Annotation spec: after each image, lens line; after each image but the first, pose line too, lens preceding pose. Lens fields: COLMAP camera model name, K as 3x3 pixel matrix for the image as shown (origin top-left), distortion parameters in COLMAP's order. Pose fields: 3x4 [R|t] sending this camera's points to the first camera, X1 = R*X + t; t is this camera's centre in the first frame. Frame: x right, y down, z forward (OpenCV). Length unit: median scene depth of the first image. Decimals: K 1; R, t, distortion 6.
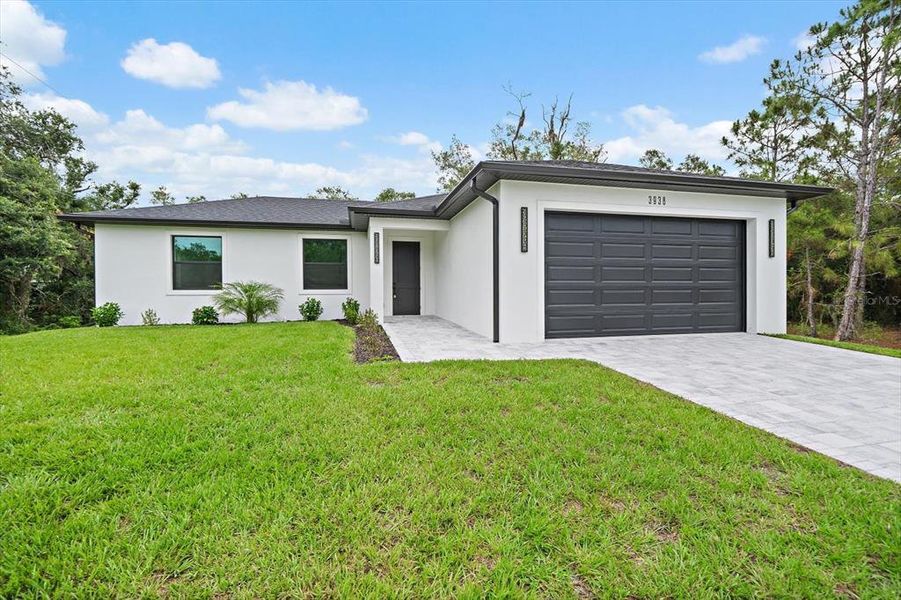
lens RADIAL K [[389.4, 0, 444.5], [0, 389.4, 301.6], [0, 0, 1]] dist [-0.000029, -0.000023]
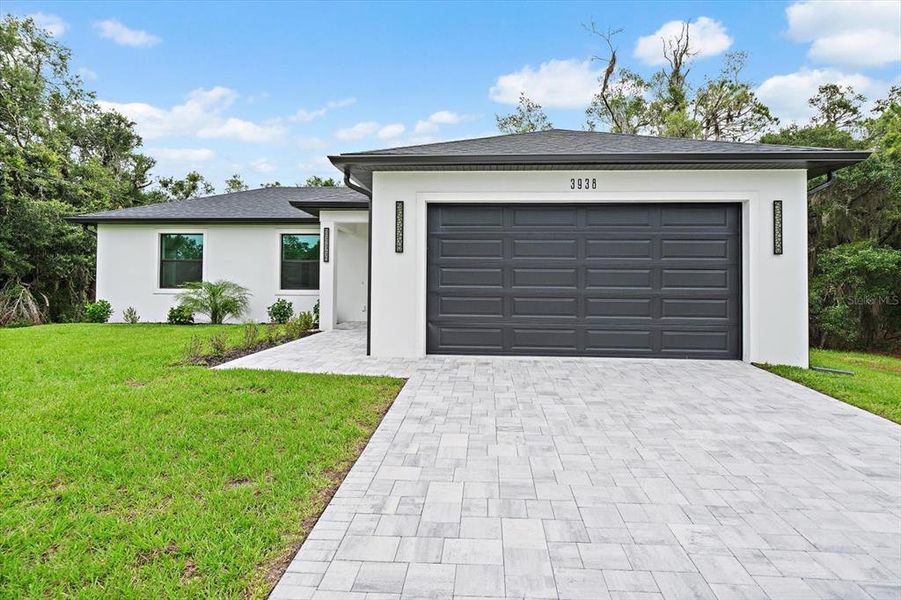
lens RADIAL K [[519.9, 0, 468.6], [0, 519.9, 286.7], [0, 0, 1]] dist [0.001283, 0.000703]
pose [[0.955578, 0.012735, -0.294464, 0.467106], [-0.021758, 0.999388, -0.027386, -0.015268], [0.293935, 0.032576, 0.955270, -0.039436]]
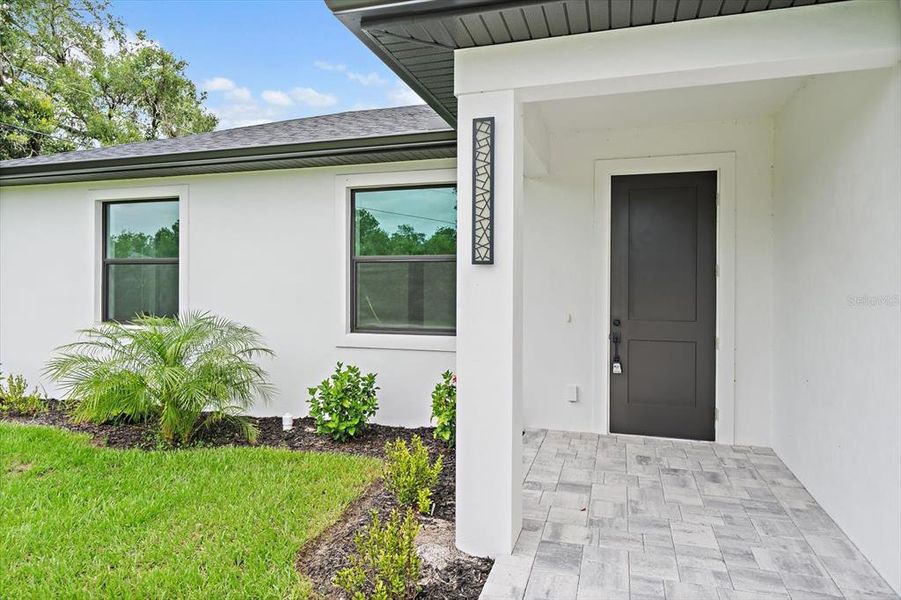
lens RADIAL K [[519.9, 0, 468.6], [0, 519.9, 286.7], [0, 0, 1]] dist [0.001283, 0.000703]
pose [[0.868847, 0.014124, -0.494880, -0.039921], [-0.022095, 0.999703, -0.010259, -0.078505], [0.494588, 0.019848, 0.868901, 0.717291]]
